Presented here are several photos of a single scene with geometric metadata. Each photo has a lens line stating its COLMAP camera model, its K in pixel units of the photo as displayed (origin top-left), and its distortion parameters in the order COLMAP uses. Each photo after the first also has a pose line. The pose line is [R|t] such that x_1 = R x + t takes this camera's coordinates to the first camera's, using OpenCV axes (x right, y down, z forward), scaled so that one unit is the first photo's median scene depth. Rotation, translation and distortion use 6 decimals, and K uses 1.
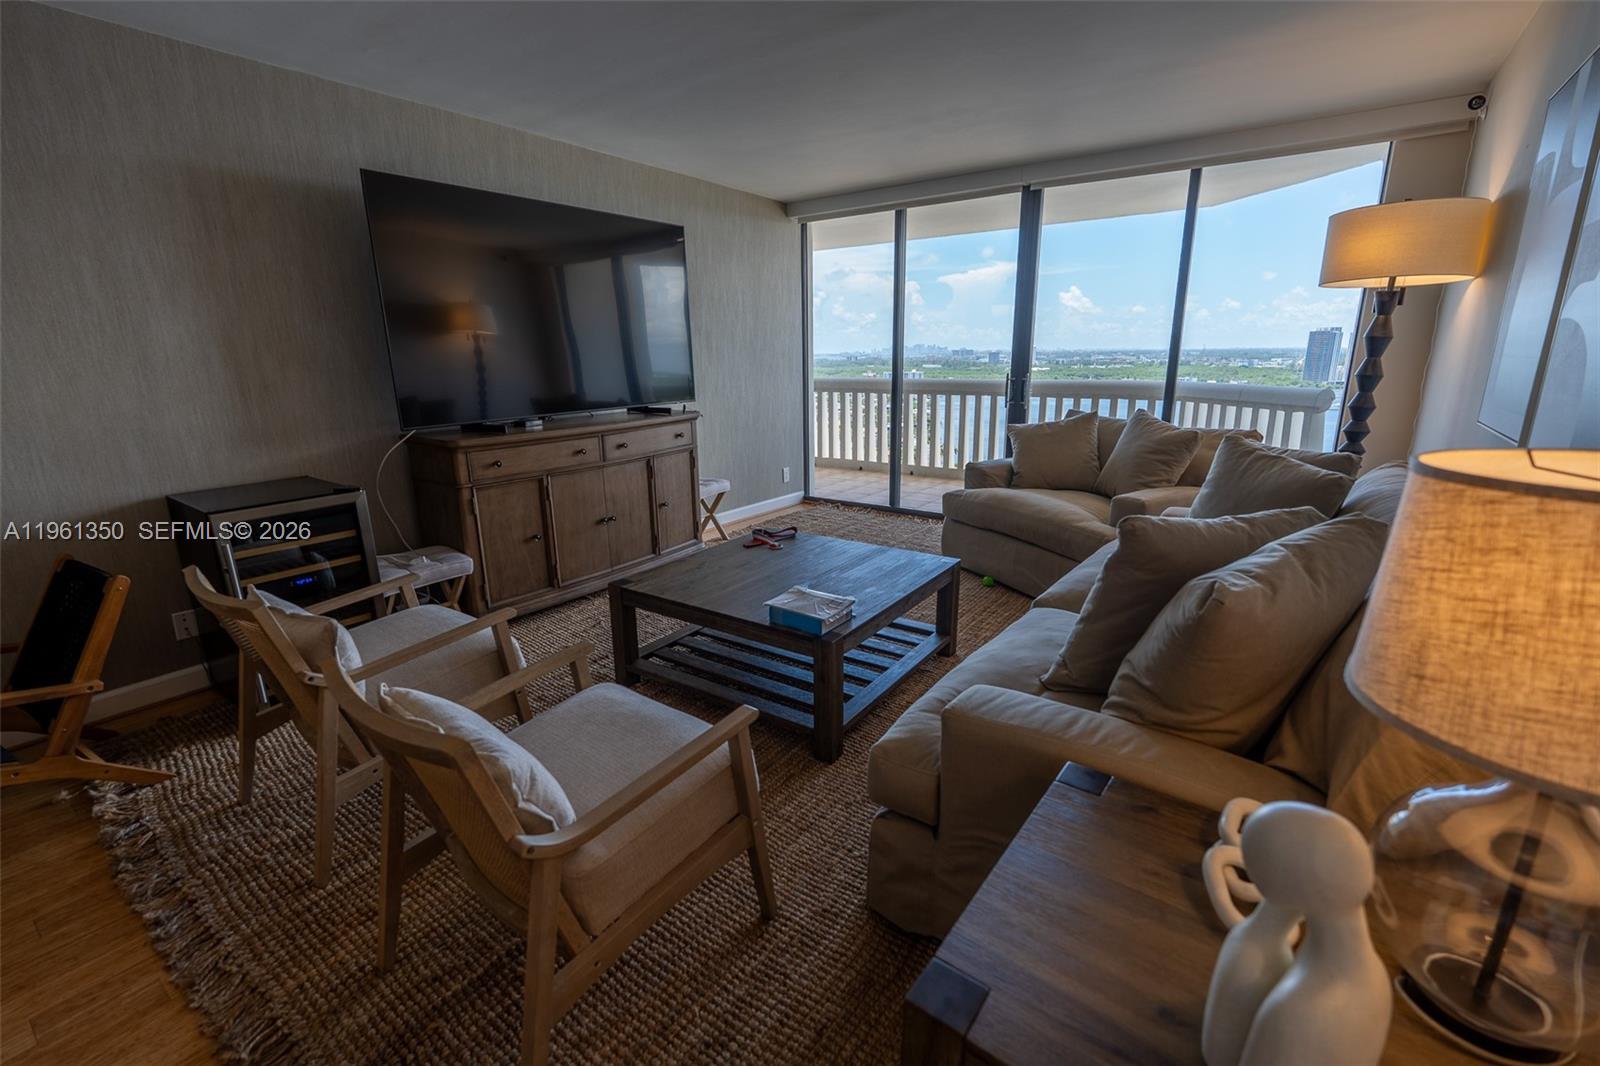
lens RADIAL K [[705.3, 0, 783.1], [0, 705.3, 539.7], [0, 0, 1]] dist [0.000341, -0.000379]
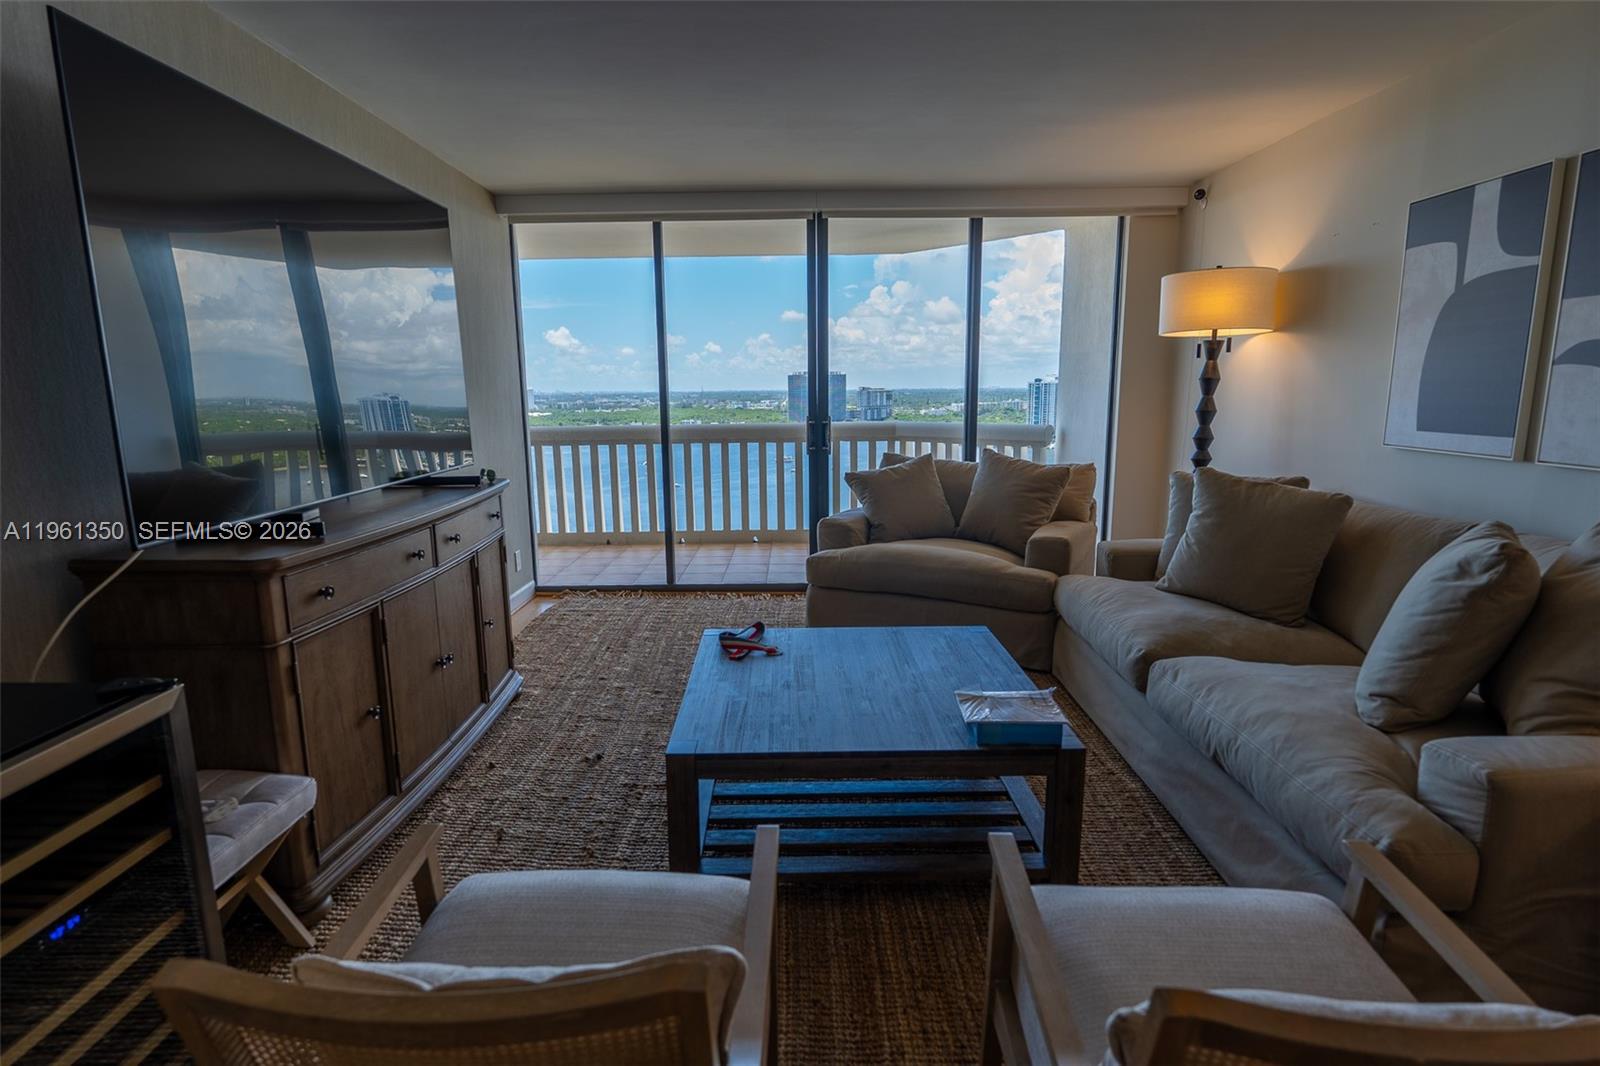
lens RADIAL K [[829.7, 0, 784.9], [0, 829.7, 564.0], [0, 0, 1]] dist [-0.009972, -0.001016]
pose [[0.806954, -0.121478, 0.577987, -0.534030], [0.155537, 0.987784, -0.009545, -0.077028], [-0.569767, 0.097601, 0.815990, 0.296719]]
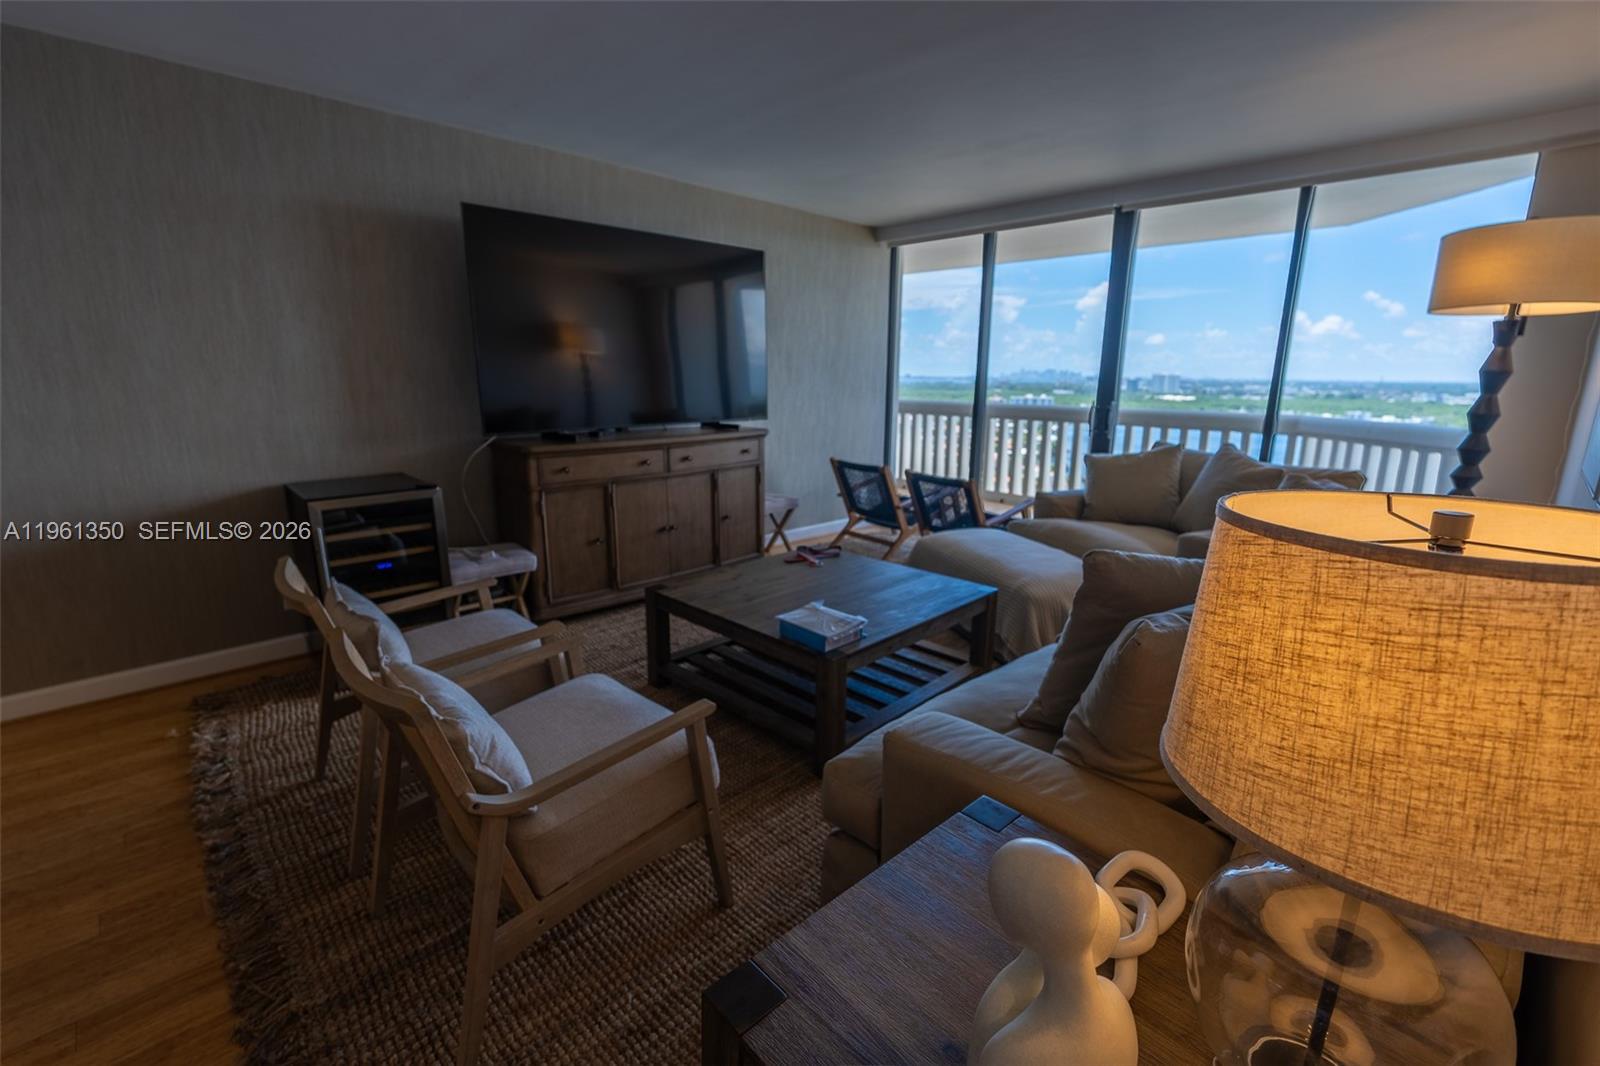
lens RADIAL K [[705.3, 0, 783.7], [0, 705.3, 537.9], [0, 0, 1]] dist [0.000341, -0.000379]
pose [[0.985274, 0.059865, -0.160163, 0.112112], [-0.064638, 0.997602, -0.024756, 0.000833], [0.158297, 0.034744, 0.986780, -0.007185]]
